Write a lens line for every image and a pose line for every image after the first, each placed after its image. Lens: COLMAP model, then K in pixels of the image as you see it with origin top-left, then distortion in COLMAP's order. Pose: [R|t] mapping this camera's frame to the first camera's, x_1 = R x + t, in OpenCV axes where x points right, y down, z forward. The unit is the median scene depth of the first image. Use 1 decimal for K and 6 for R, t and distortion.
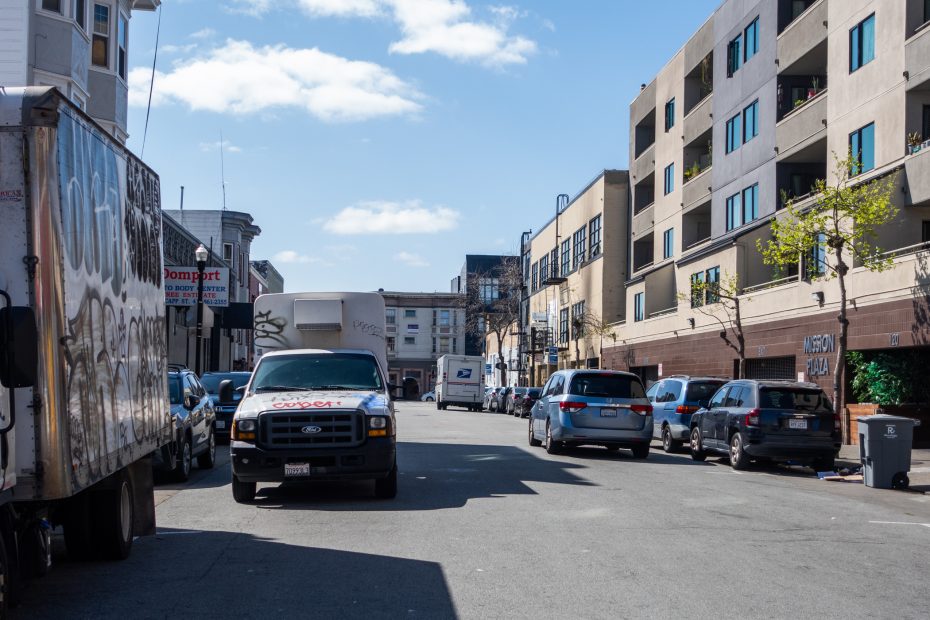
lens RADIAL K [[1982.8, 0, 465.0], [0, 1982.8, 310.0], [0, 0, 1]] dist [0.075272, -0.034267]
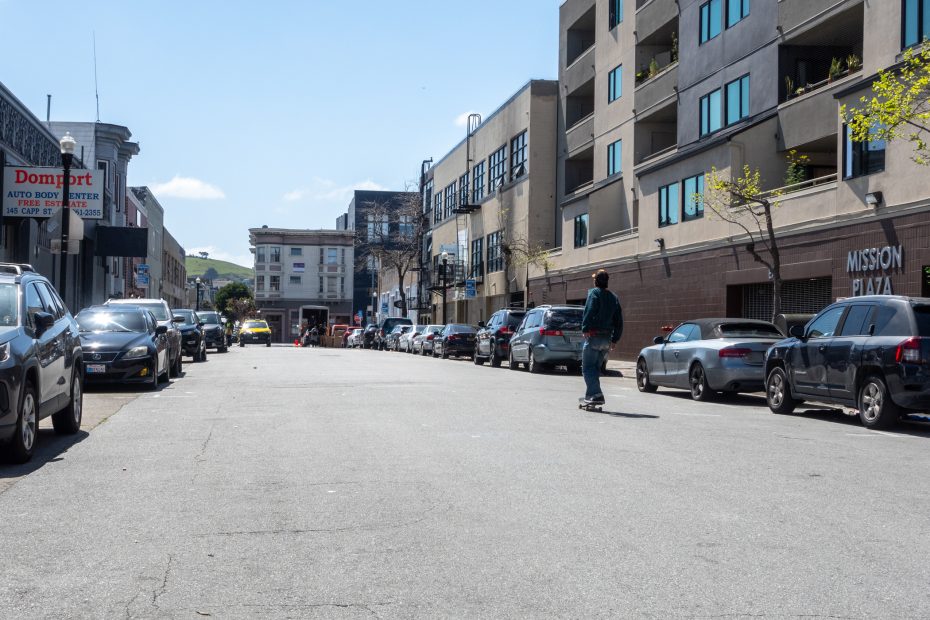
lens RADIAL K [[1982.8, 0, 465.0], [0, 1982.8, 310.0], [0, 0, 1]] dist [0.075272, -0.034267]
pose [[0.998111, 0.000506, 0.061430, -0.013536], [-0.002249, 0.999597, 0.028311, 0.007228], [-0.061391, -0.028395, 0.997710, 0.113702]]
